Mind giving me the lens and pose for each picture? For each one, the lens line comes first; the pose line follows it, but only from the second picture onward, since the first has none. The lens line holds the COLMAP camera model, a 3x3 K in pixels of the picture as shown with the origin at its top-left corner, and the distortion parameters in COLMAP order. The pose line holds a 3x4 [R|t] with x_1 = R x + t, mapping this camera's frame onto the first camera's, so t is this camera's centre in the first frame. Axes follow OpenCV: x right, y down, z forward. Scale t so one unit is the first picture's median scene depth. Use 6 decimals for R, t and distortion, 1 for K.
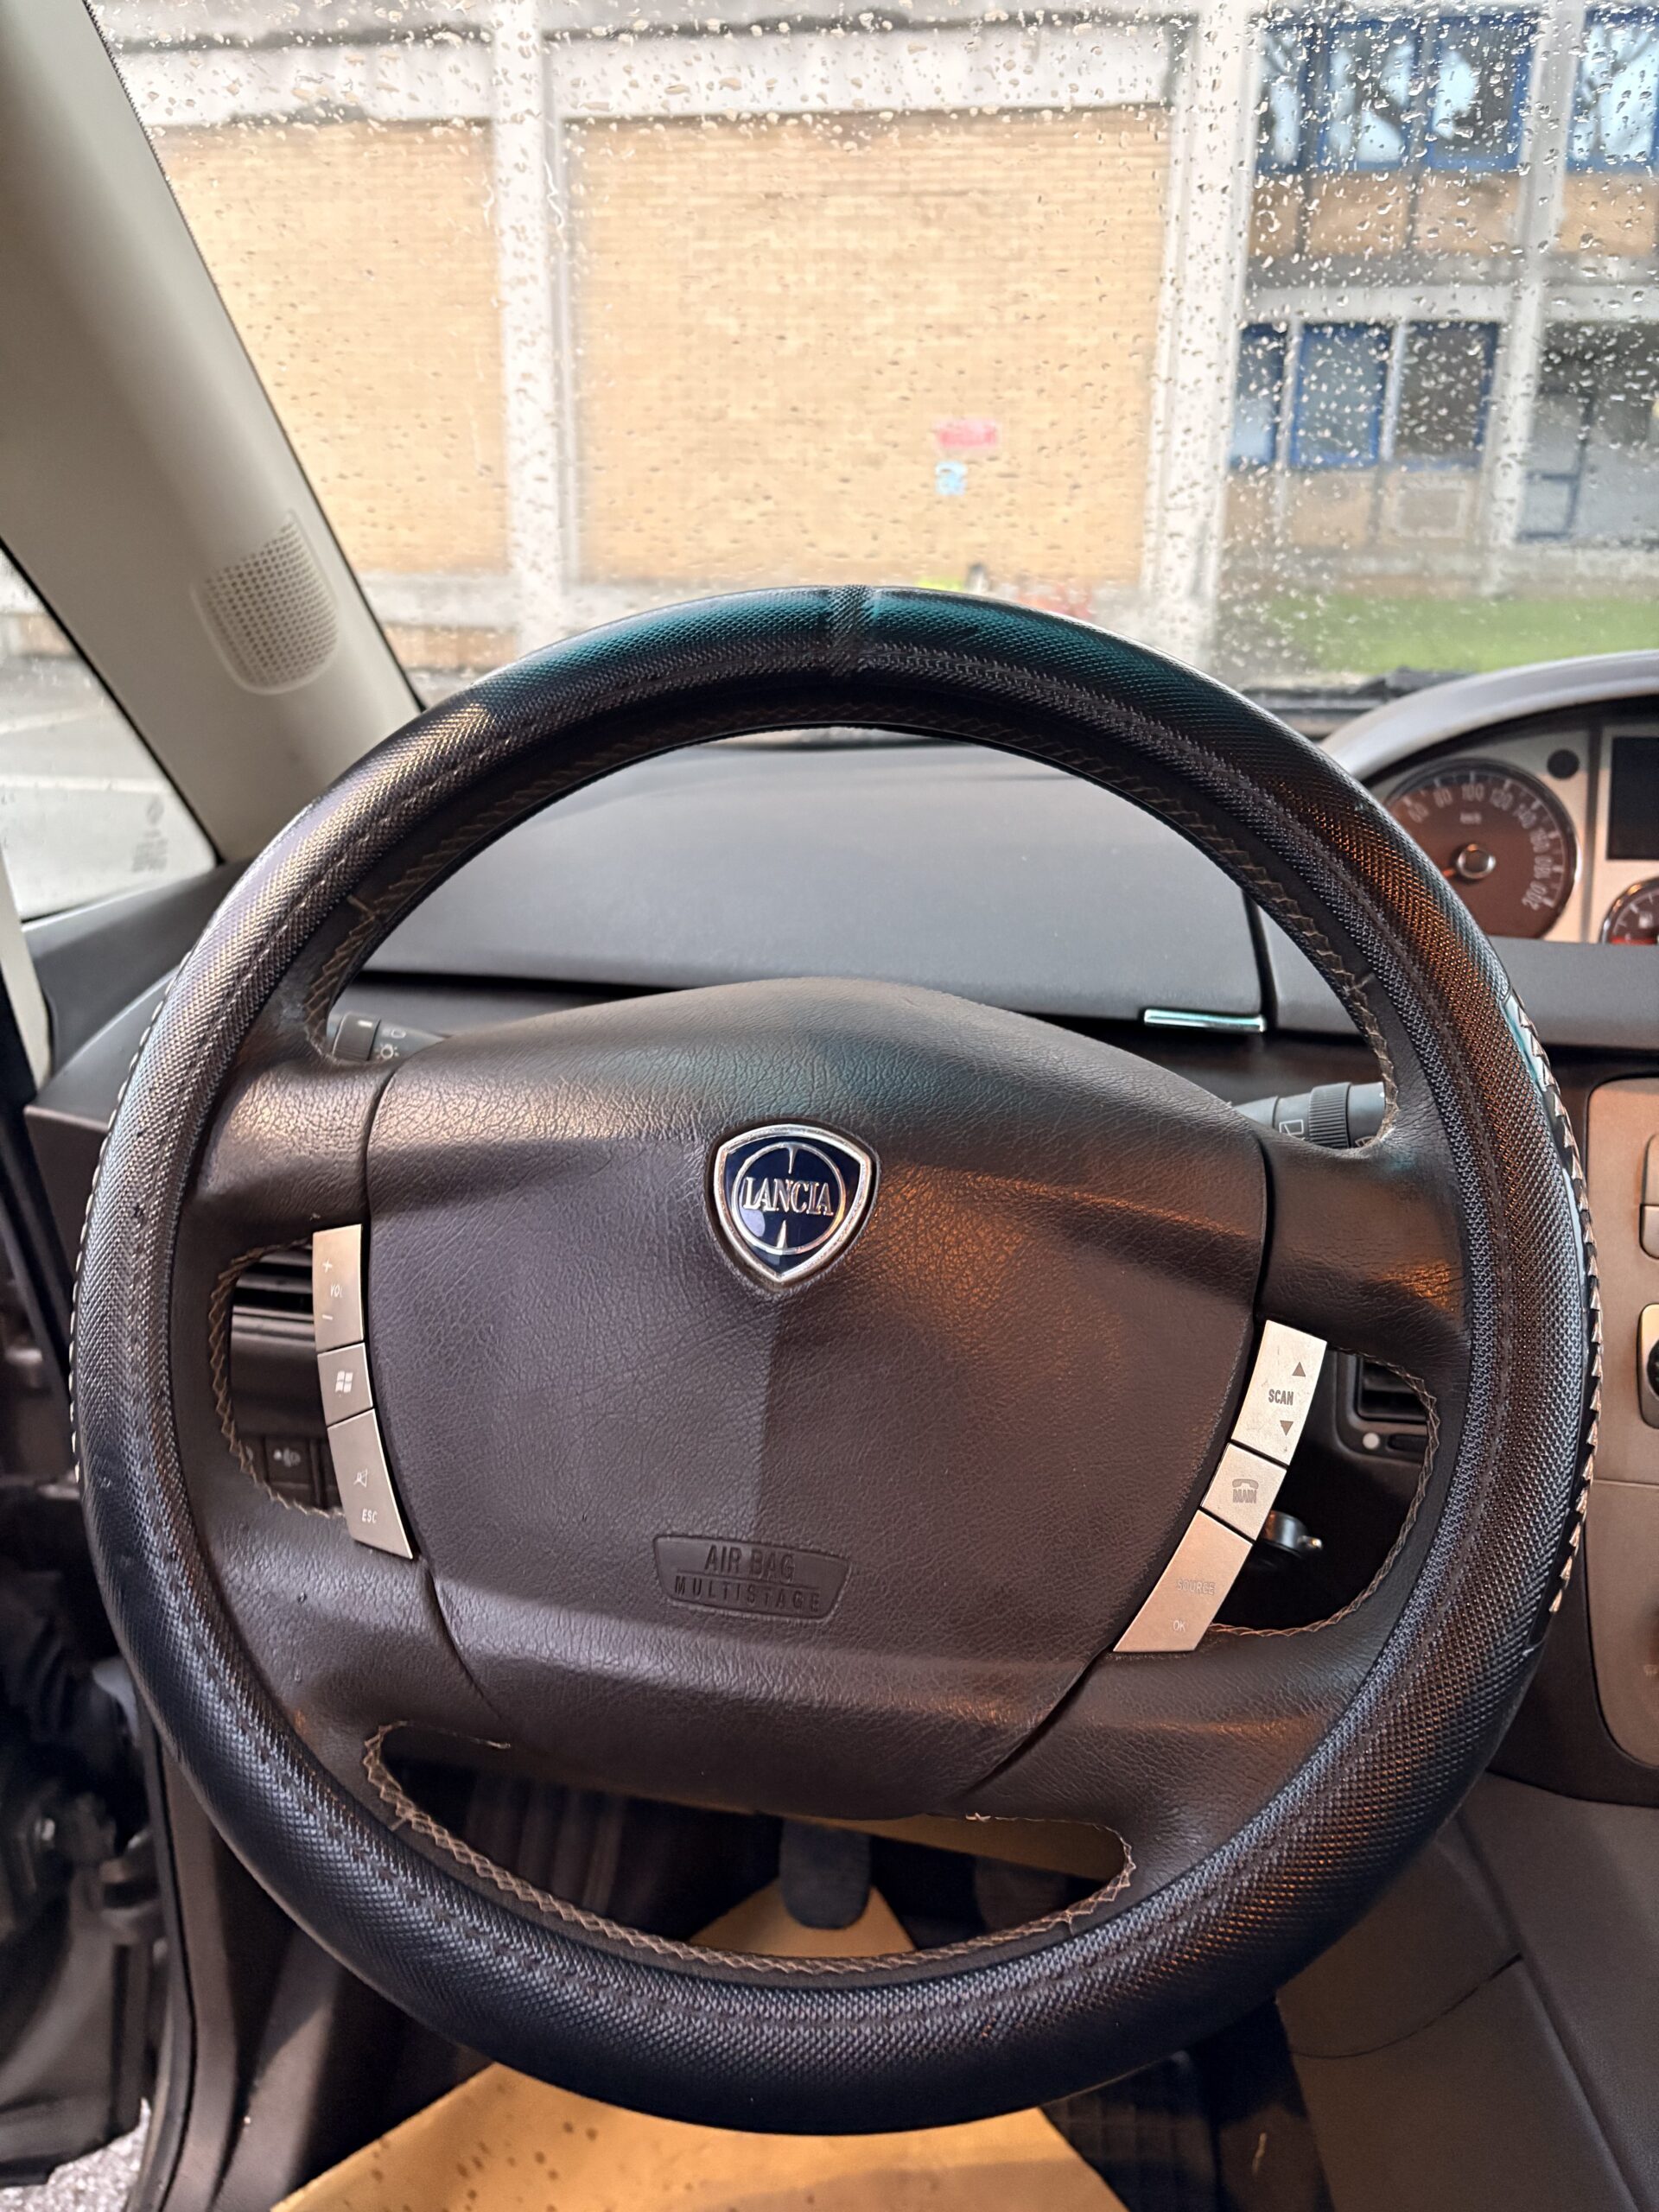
lens RADIAL K [[1685.9, 0, 822.9], [0, 1685.9, 1083.8], [0, 0, 1]] dist [0.041134, -0.045424]
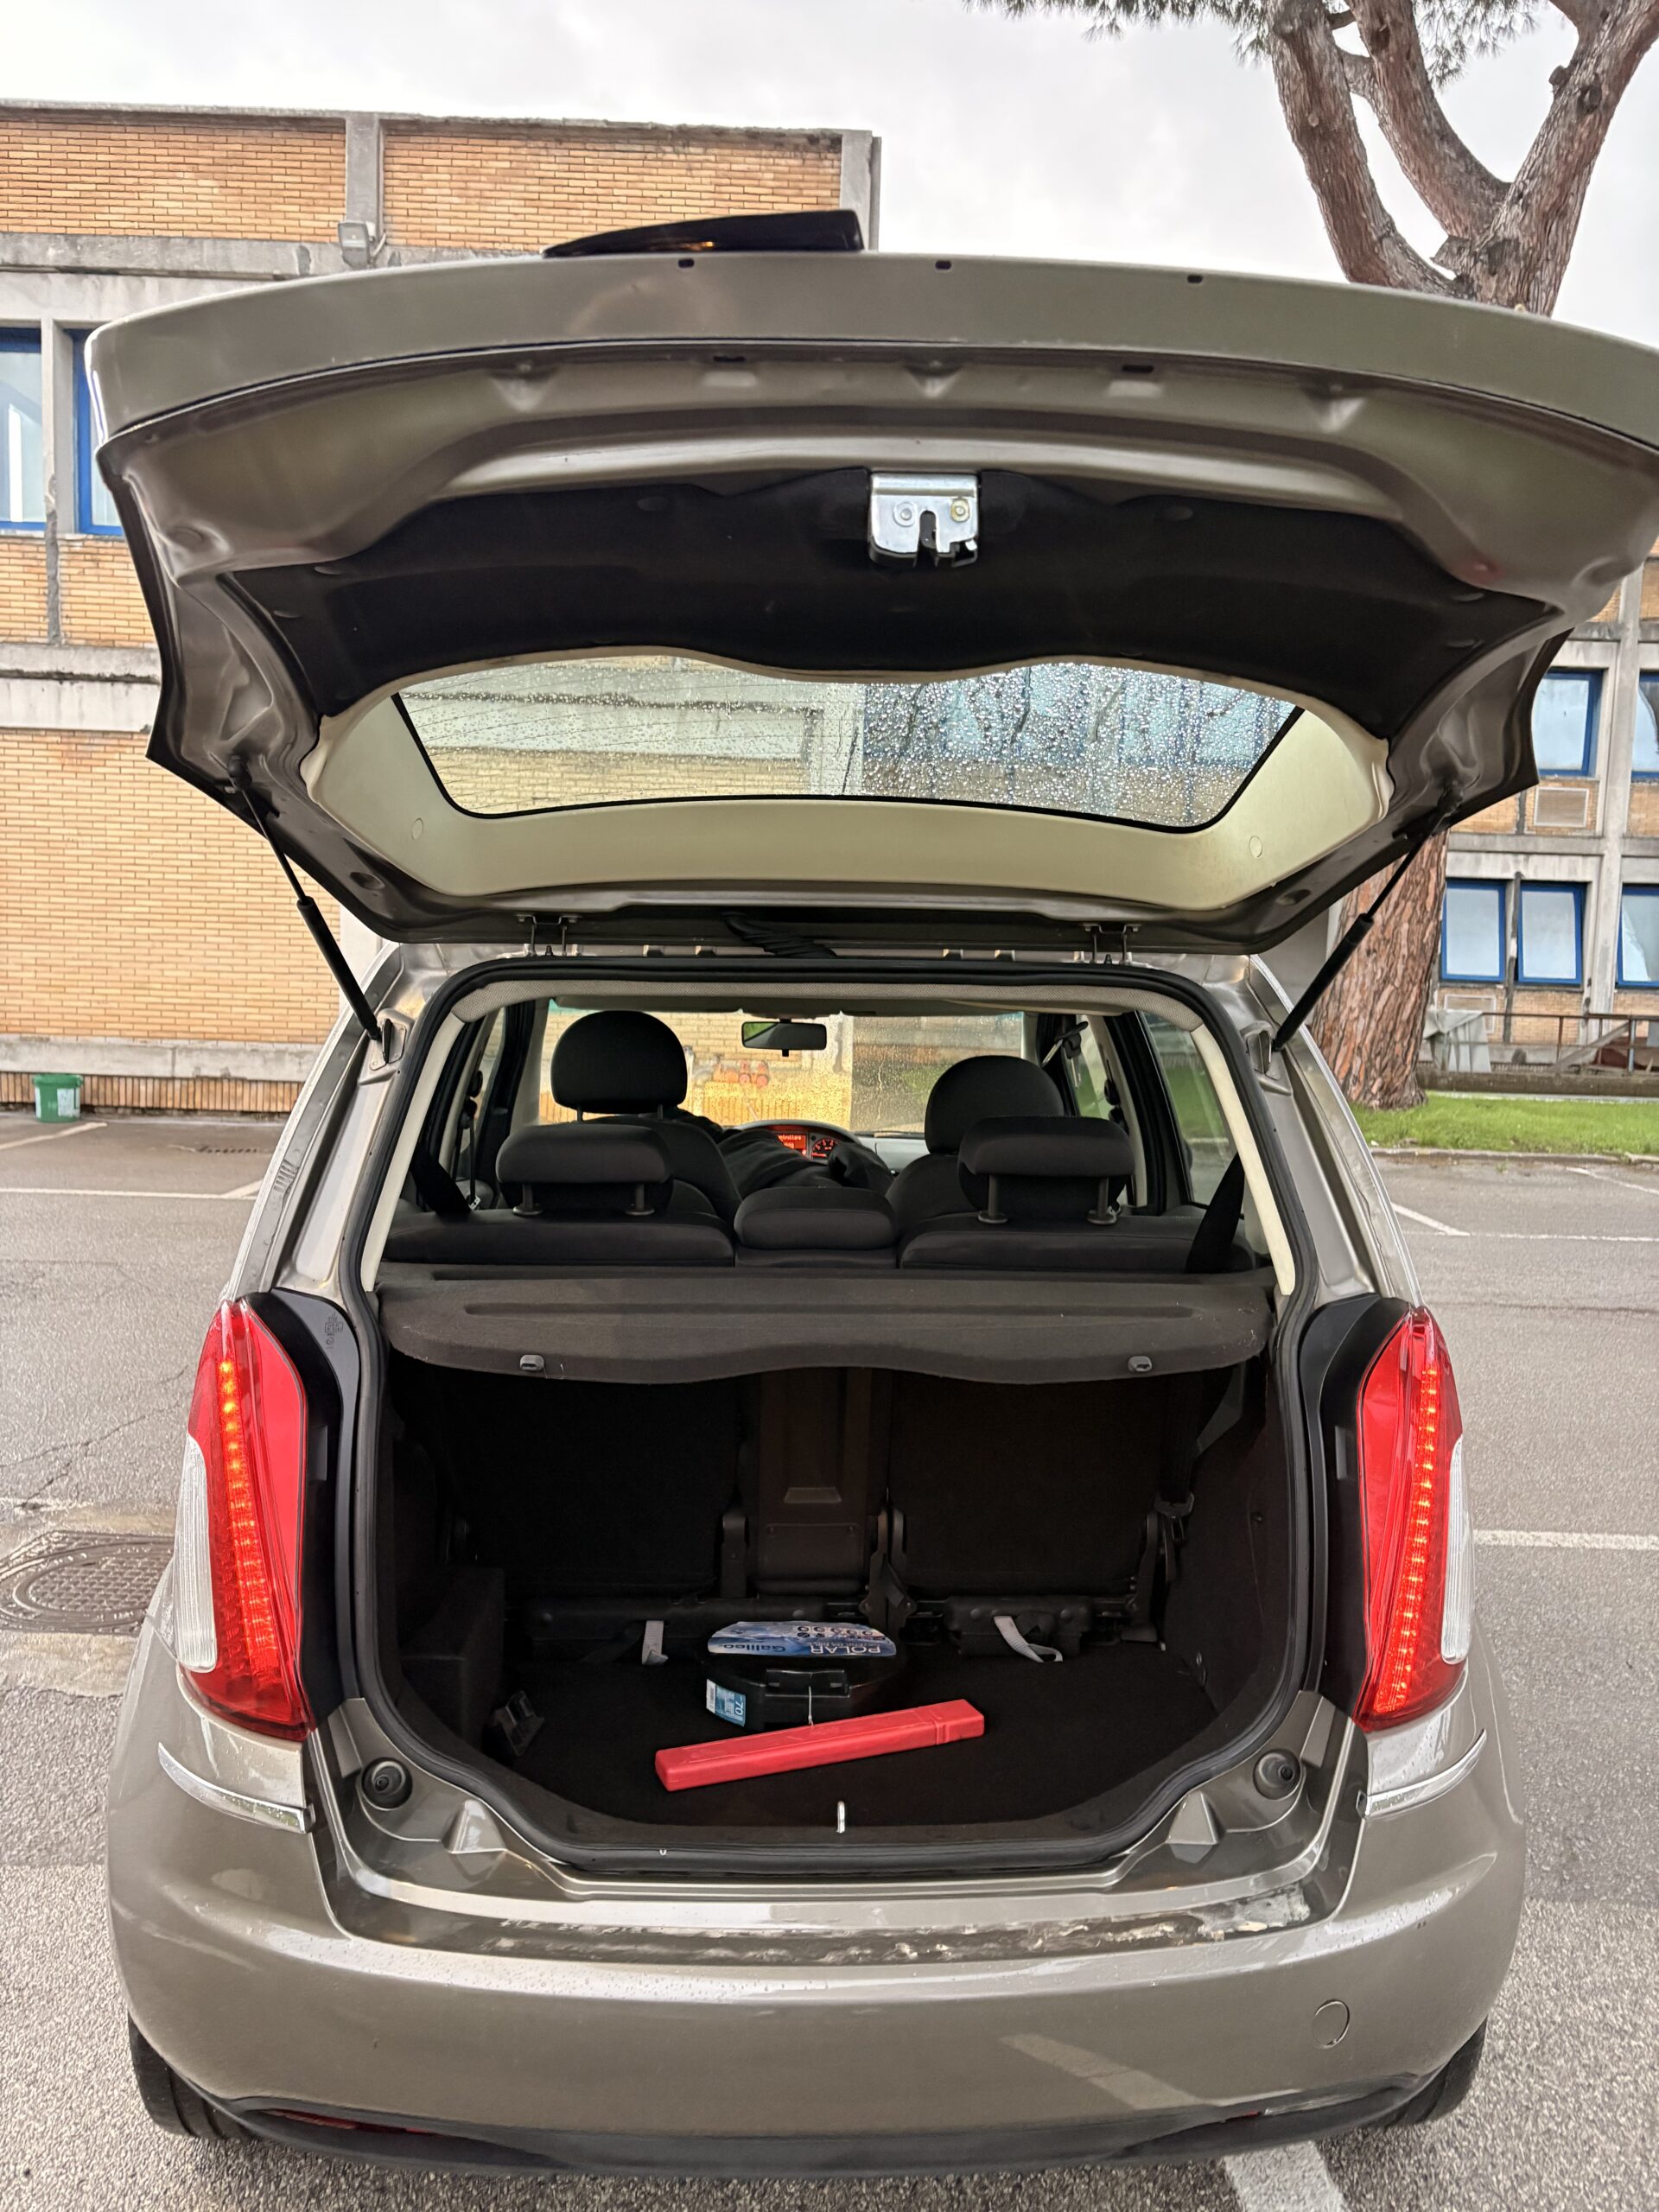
lens RADIAL K [[1685.9, 0, 836.5], [0, 1685.9, 1119.3], [0, 0, 1]] dist [0.041134, -0.045424]
pose [[0.986081, 0.007200, 0.166108, -0.195336], [0.031725, 0.972558, -0.230486, 0.909726], [-0.163209, 0.232548, 0.958793, -3.901220]]
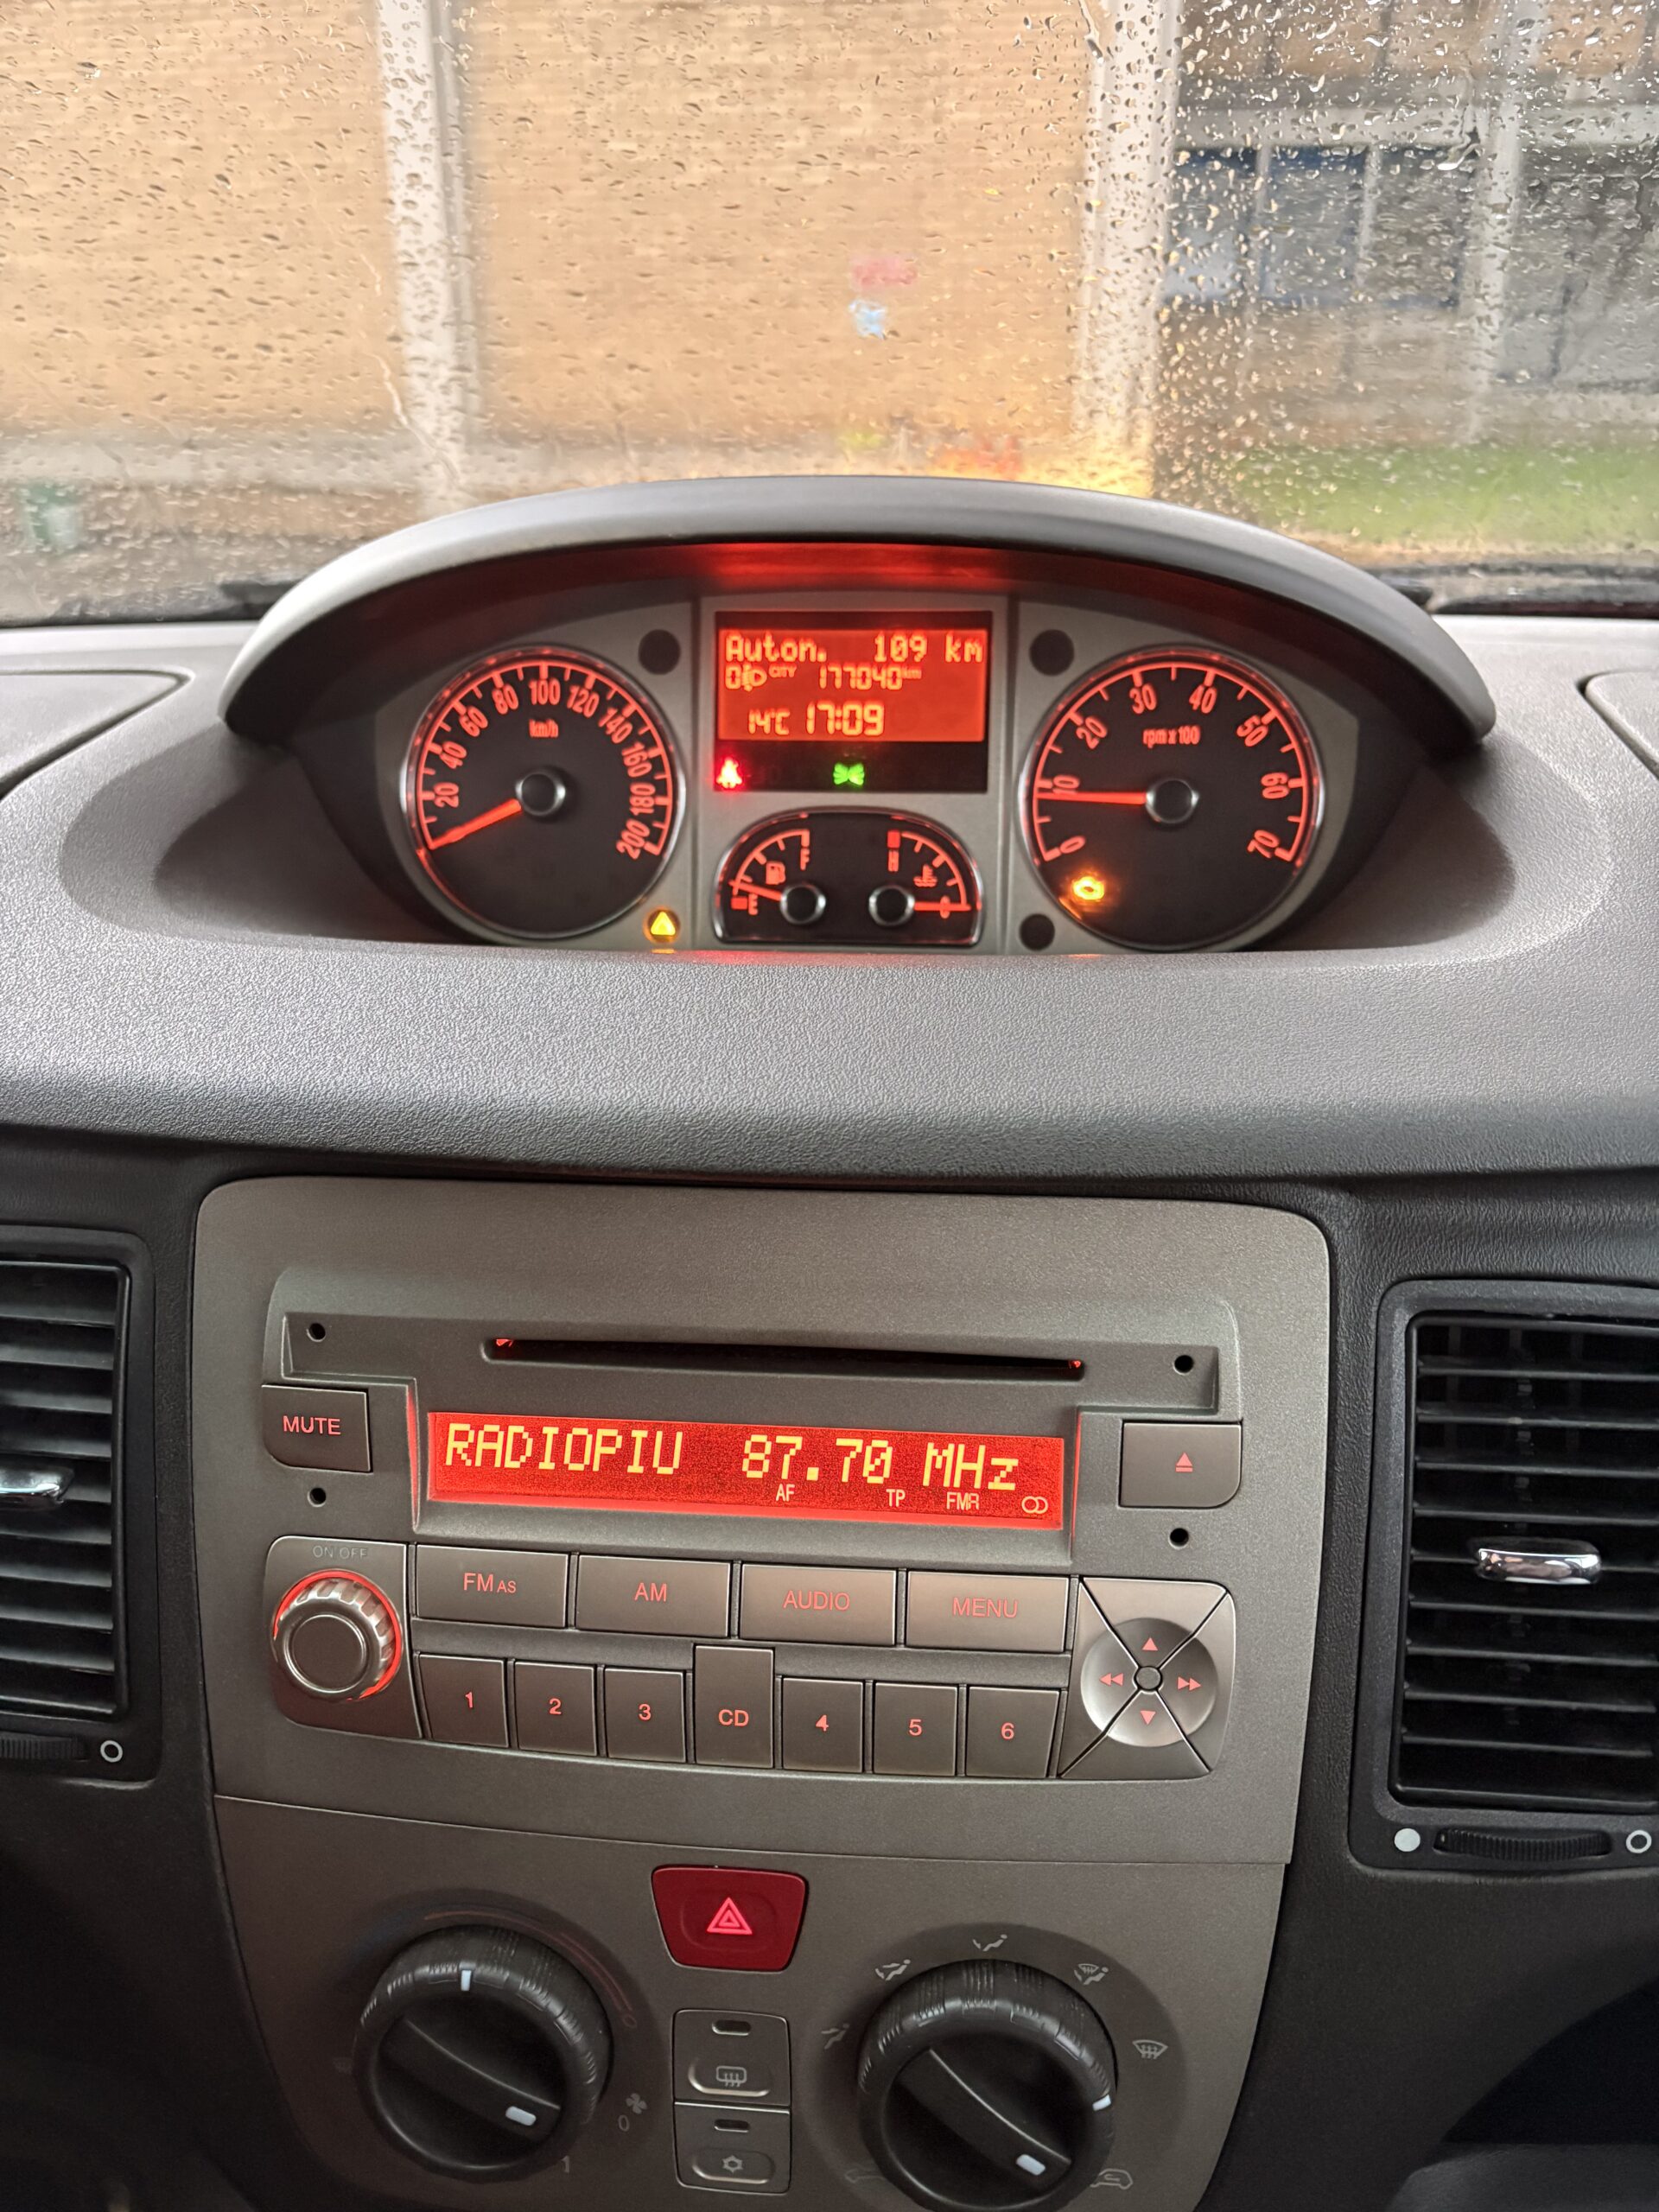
lens RADIAL K [[1685.9, 0, 831.2], [0, 1685.9, 1103.6], [0, 0, 1]] dist [0.041134, -0.045424]
pose [[0.999910, -0.011747, 0.006457, 0.497467], [0.011146, 0.996207, 0.086298, -0.059627], [-0.007446, -0.086218, 0.996248, 0.275605]]
